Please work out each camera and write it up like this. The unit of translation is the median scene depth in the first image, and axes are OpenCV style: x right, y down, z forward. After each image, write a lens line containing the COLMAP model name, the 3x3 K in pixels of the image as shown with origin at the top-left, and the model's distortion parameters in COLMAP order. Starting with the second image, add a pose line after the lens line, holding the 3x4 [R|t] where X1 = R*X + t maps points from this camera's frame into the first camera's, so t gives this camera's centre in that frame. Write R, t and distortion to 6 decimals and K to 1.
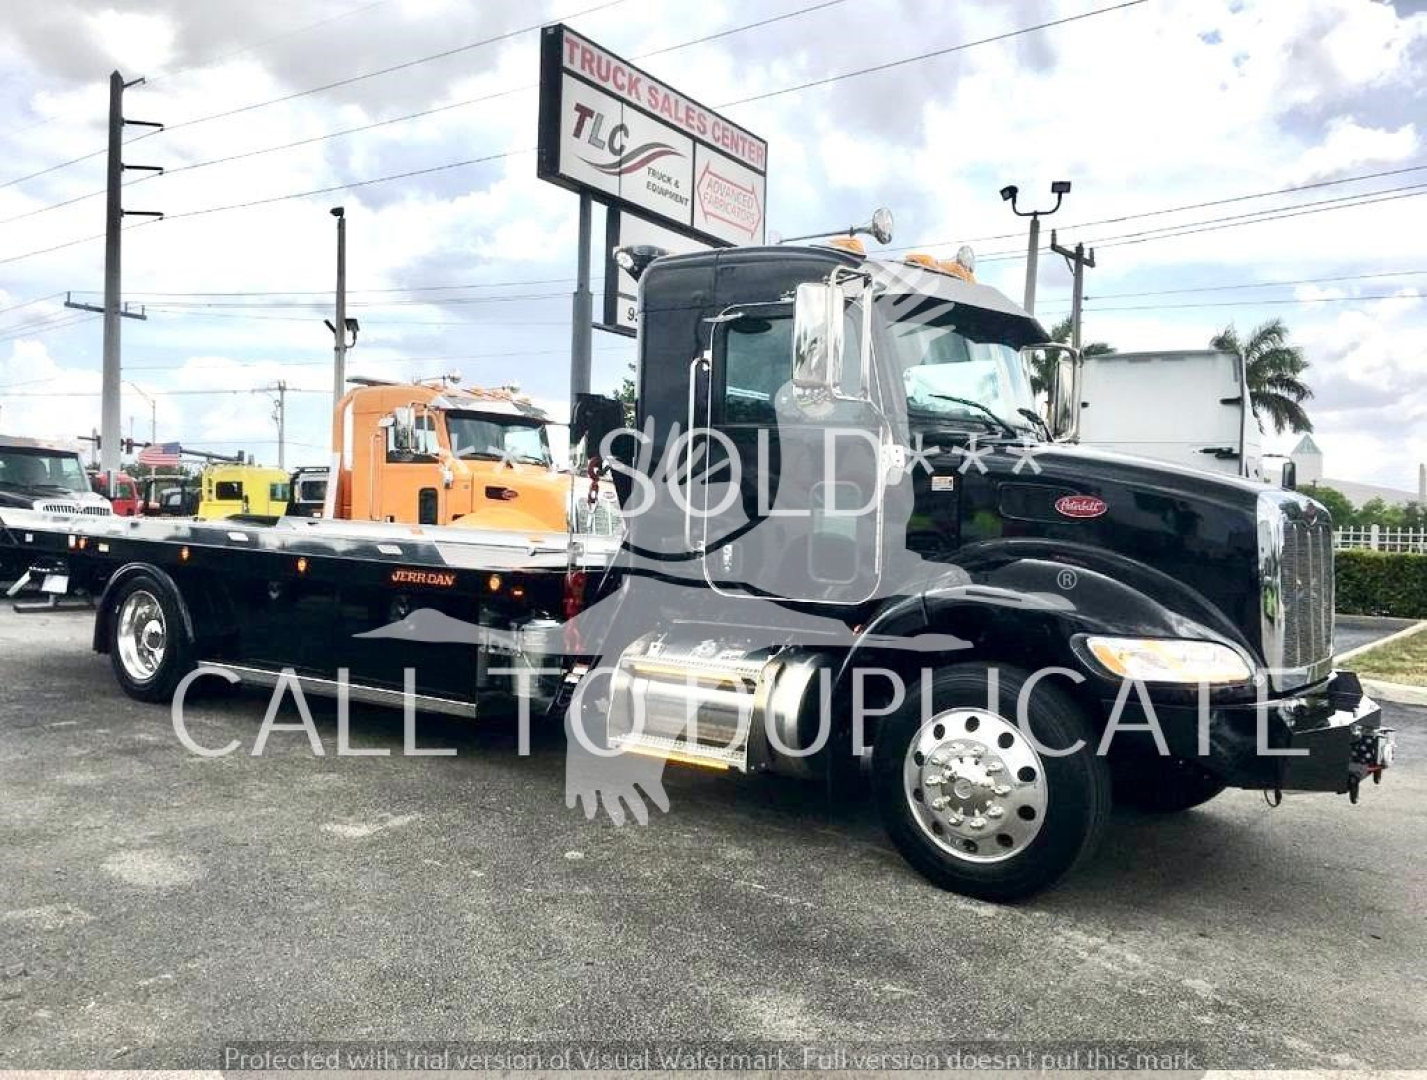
lens RADIAL K [[1174.5, 0, 713.5], [0, 1174.5, 540.0], [0, 0, 1]] dist [0.008020, 0.004556]
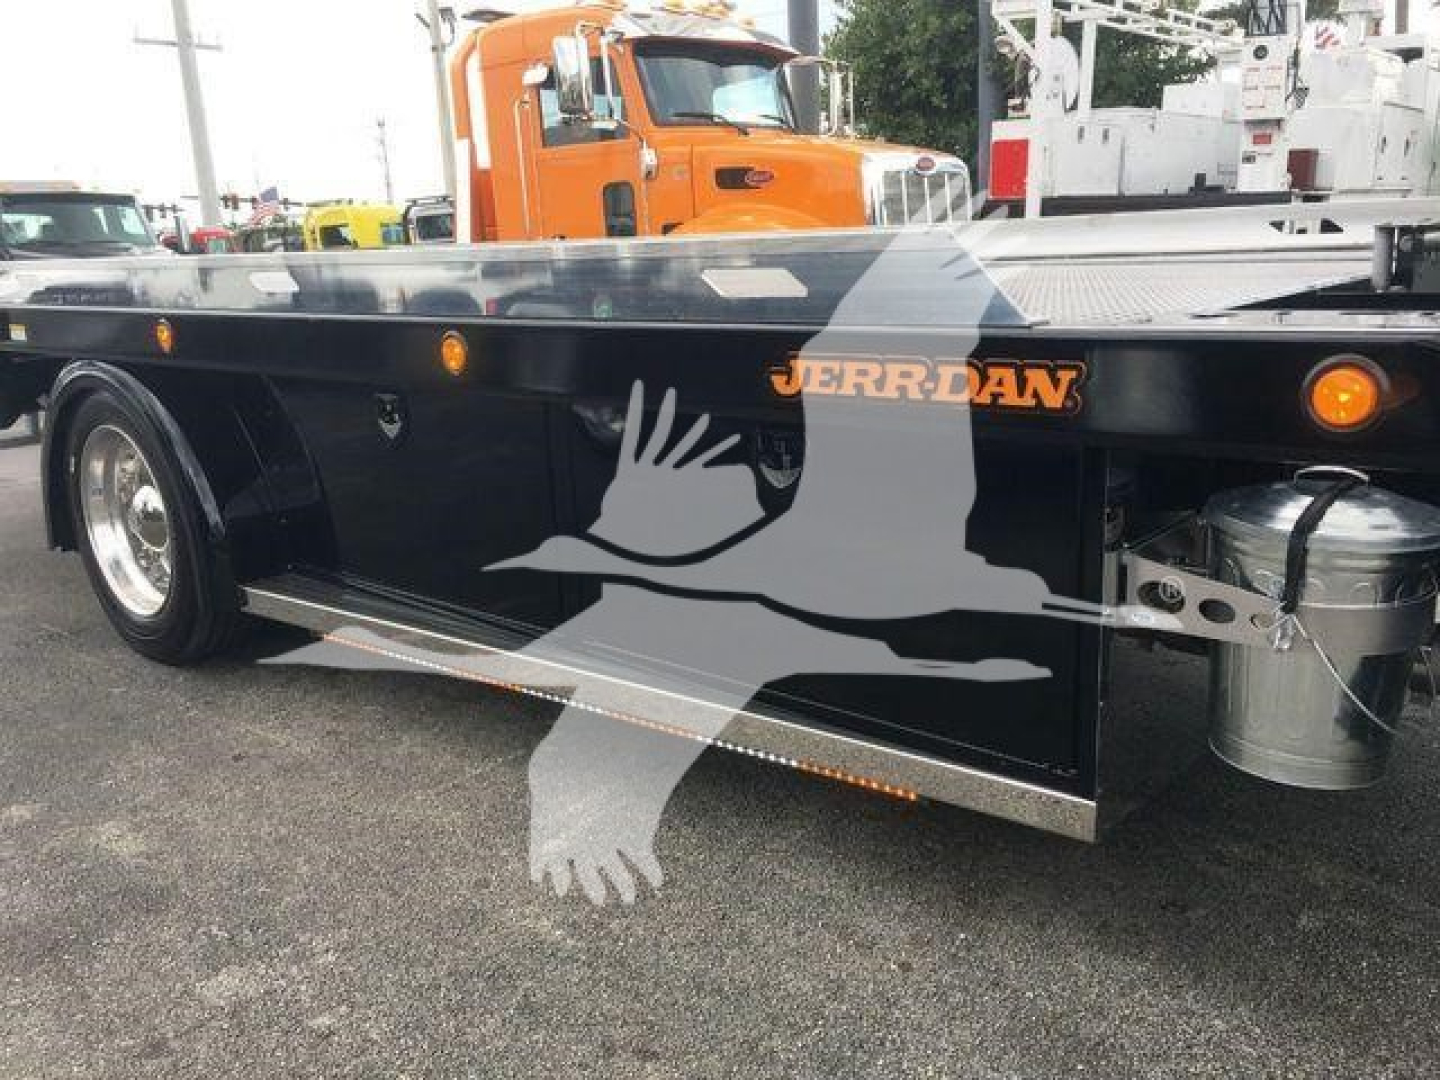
lens RADIAL K [[1215.7, 0, 718.2], [0, 1215.7, 534.9], [0, 0, 1]] dist [0.063222, -0.084812]
pose [[0.991302, -0.056373, -0.118924, -0.120646], [0.081139, 0.973237, 0.215004, 0.001648], [0.103621, -0.222783, 0.969345, 0.336353]]
